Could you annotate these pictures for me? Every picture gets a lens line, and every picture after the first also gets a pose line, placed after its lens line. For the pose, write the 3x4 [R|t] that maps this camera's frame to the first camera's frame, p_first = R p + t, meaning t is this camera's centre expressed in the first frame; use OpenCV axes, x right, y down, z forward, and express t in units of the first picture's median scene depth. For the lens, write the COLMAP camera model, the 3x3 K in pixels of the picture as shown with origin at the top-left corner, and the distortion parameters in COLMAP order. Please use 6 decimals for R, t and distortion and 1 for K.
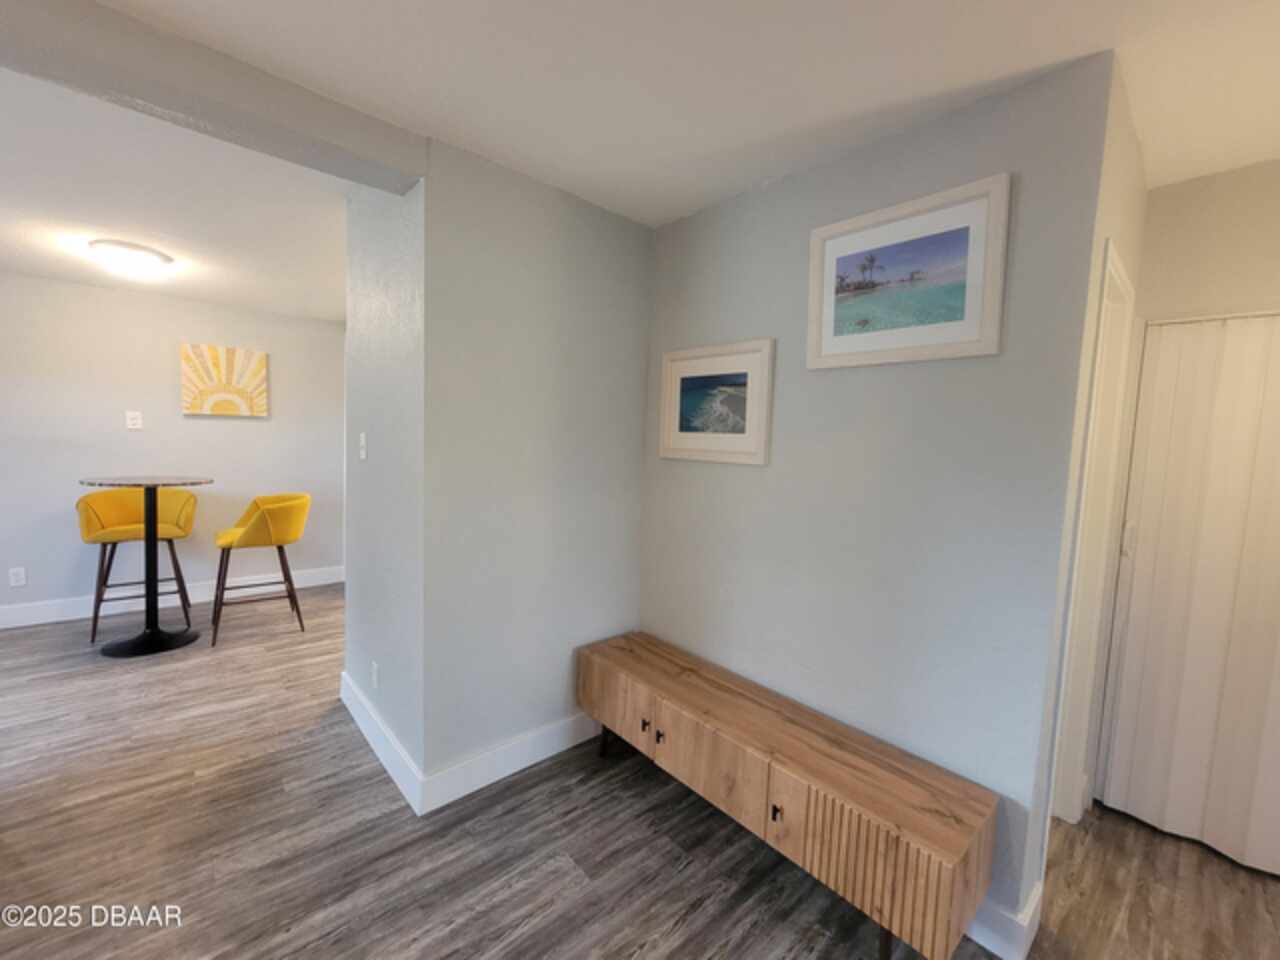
lens RADIAL K [[513.4, 0, 631.5], [0, 513.4, 475.2], [0, 0, 1]] dist [0.000846, 0.000099]
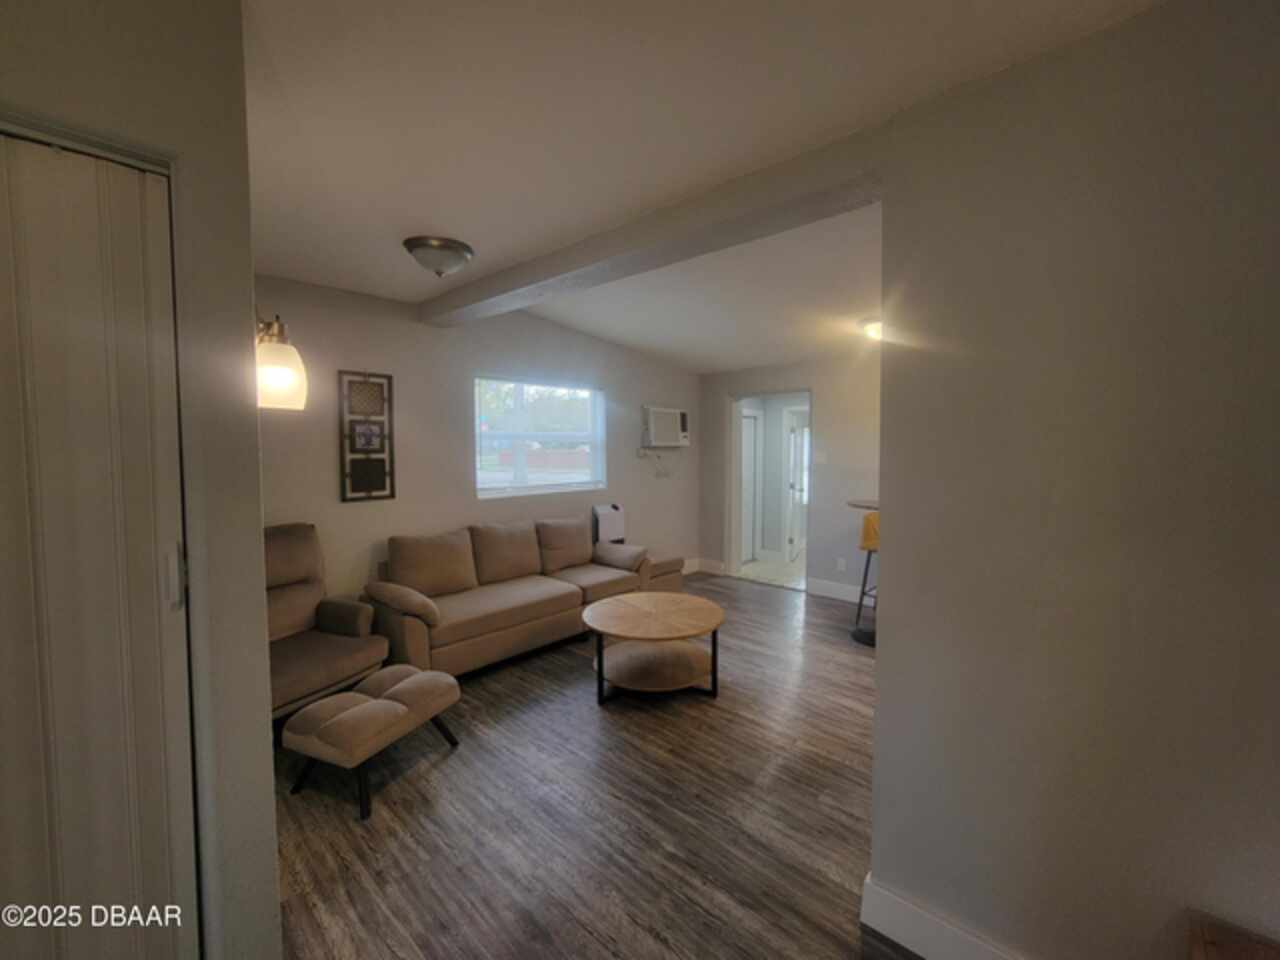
lens RADIAL K [[513.4, 0, 631.5], [0, 513.4, 475.2], [0, 0, 1]] dist [0.000846, 0.000099]
pose [[0.113703, 0.015014, -0.993401, 0.357336], [-0.070345, 0.997498, 0.007025, -0.045686], [0.991021, 0.069082, 0.114474, 0.457590]]
